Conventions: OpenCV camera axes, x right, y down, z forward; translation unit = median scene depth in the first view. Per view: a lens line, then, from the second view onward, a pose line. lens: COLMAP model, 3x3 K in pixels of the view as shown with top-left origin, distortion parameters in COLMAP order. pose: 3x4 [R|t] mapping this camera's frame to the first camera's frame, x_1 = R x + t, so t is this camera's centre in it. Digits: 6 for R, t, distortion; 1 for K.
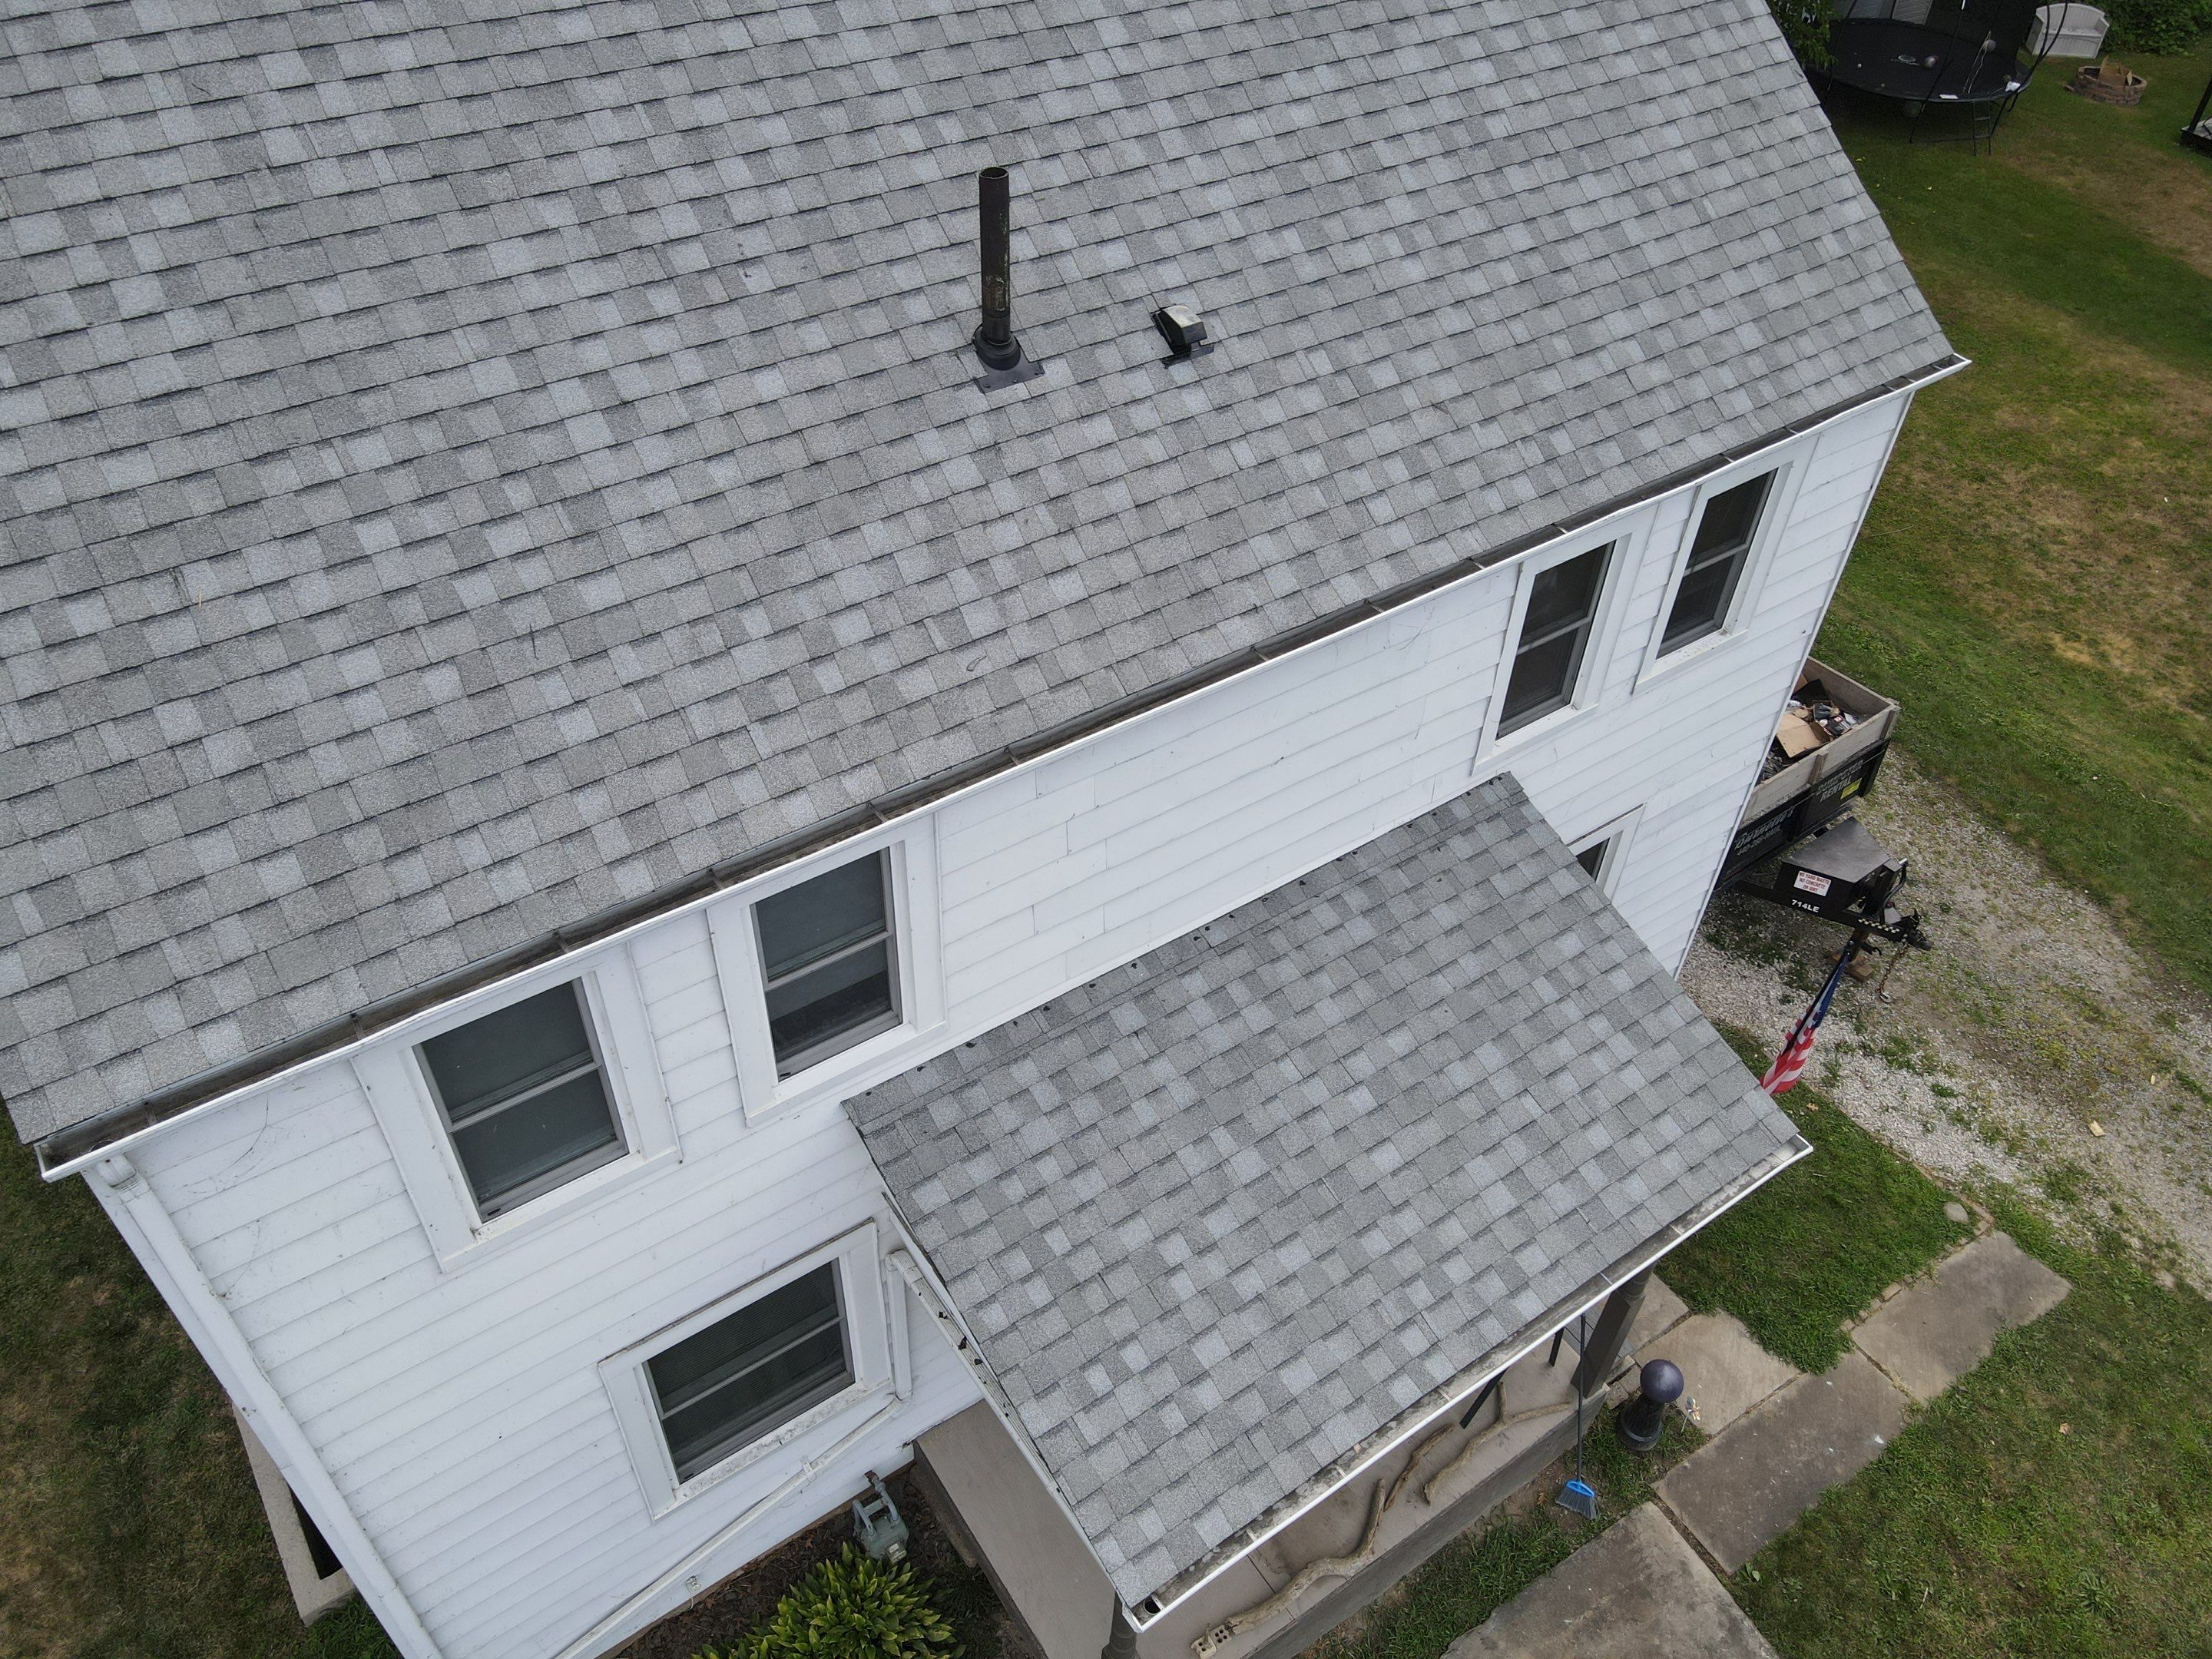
lens RADIAL K [[1596.9, 0, 1102.8], [0, 1596.9, 790.7], [0, 0, 1]] dist [0.000061, -0.000817]
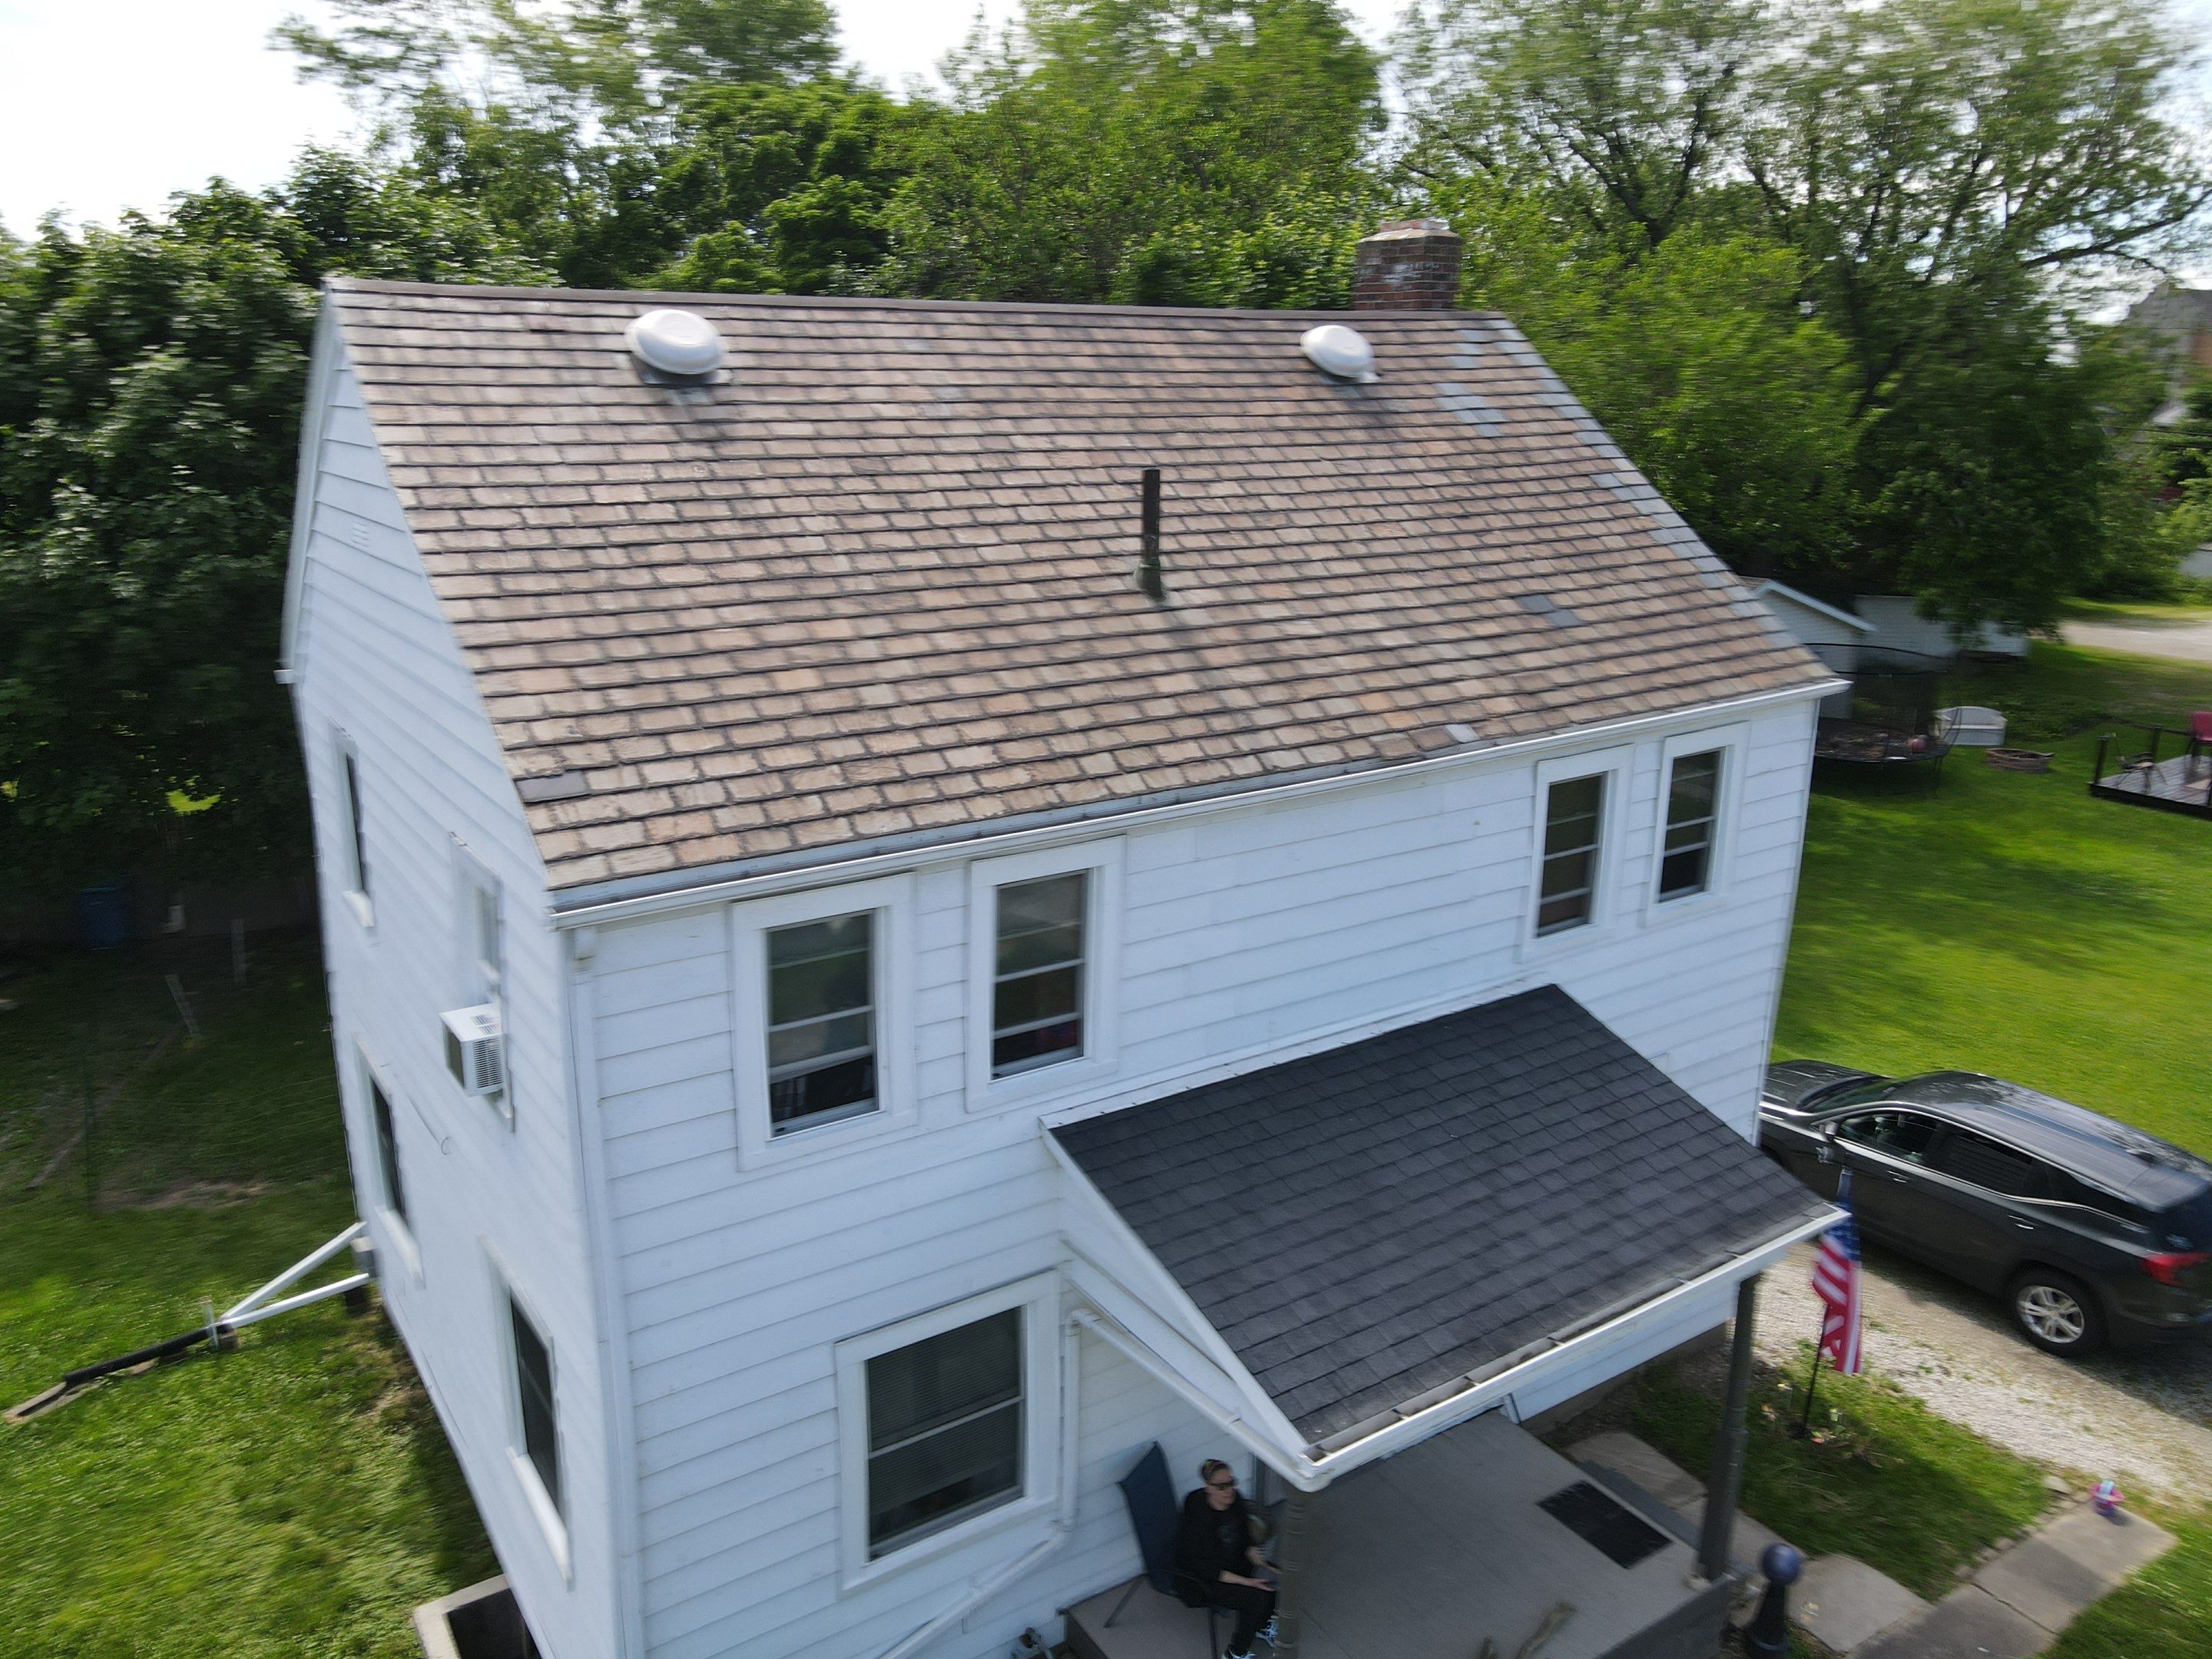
lens RADIAL K [[1606.4, 0, 1058.4], [0, 1606.4, 830.5], [0, 0, 1]] dist [-0.021846, 0.003974]
pose [[0.998963, -0.024927, -0.038098, -0.086552], [0.005799, 0.899652, -0.436569, 0.492705], [0.045158, 0.435895, 0.898864, -0.201607]]
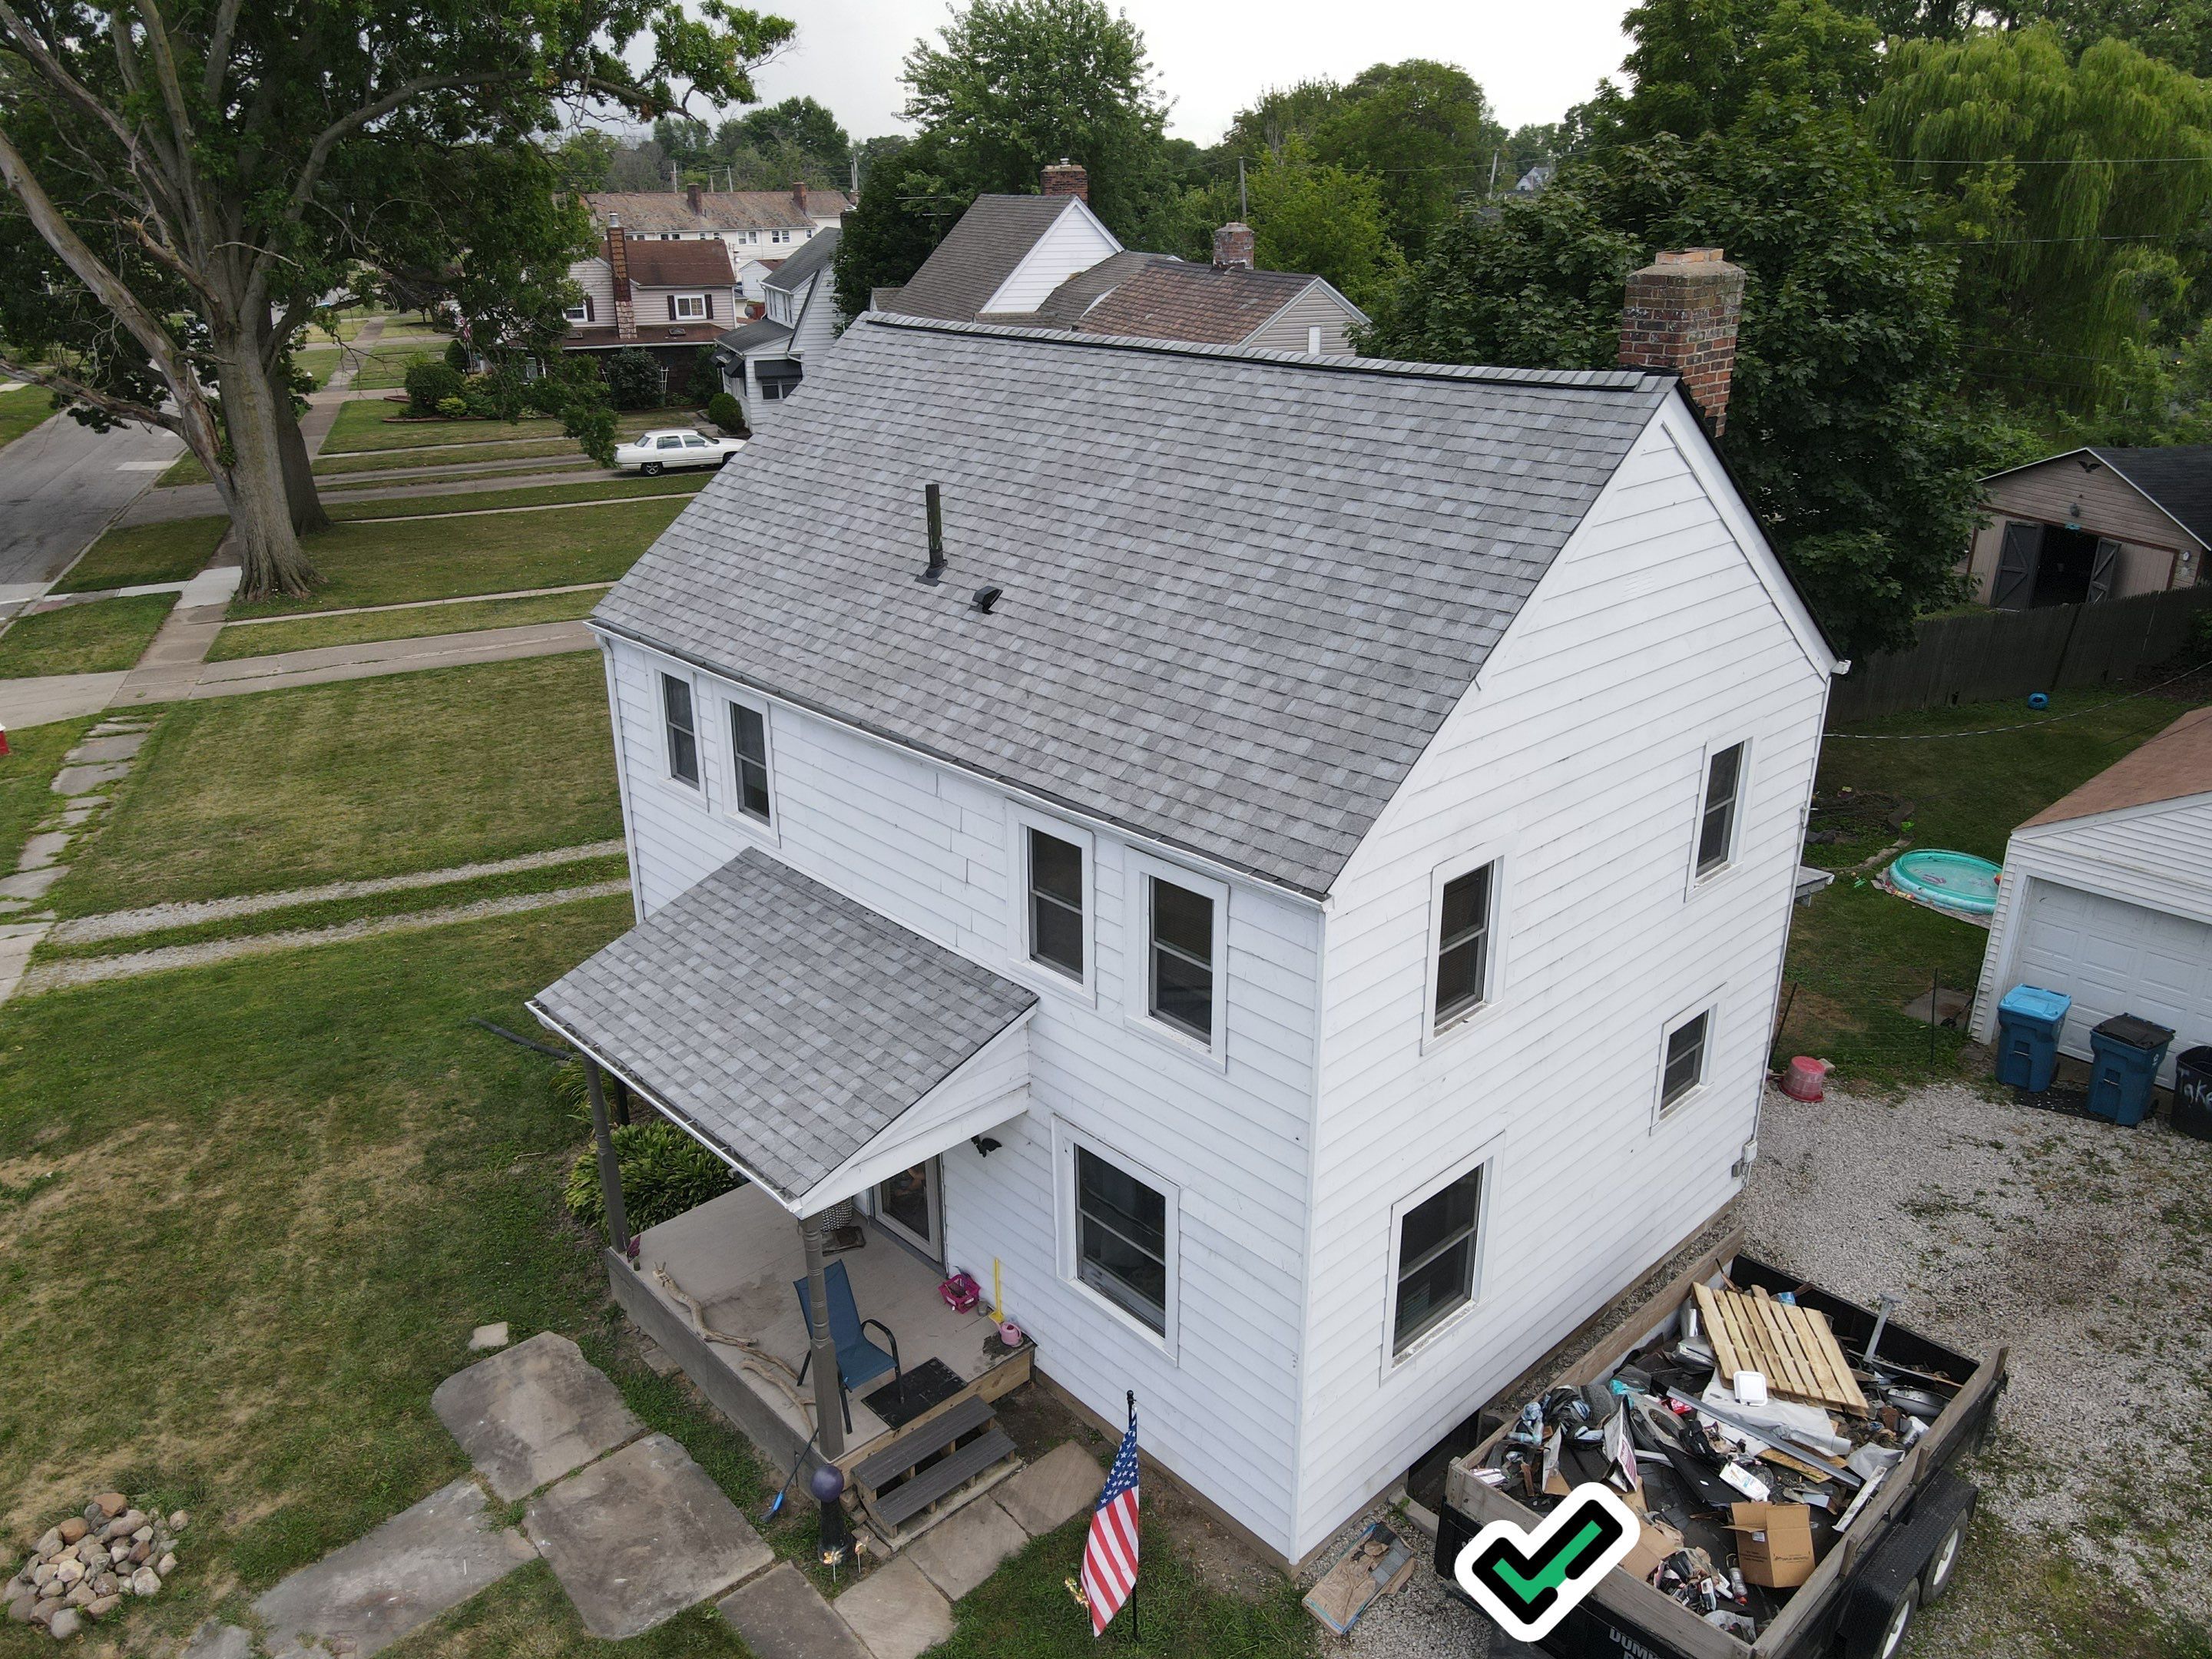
lens RADIAL K [[1596.9, 0, 1102.8], [0, 1596.9, 790.7], [0, 0, 1]] dist [0.000061, -0.000817]
pose [[0.162813, 0.332794, -0.928838, 1.733111], [-0.653181, 0.741926, 0.151331, -0.452961], [0.739491, 0.582061, 0.338170, 0.548021]]
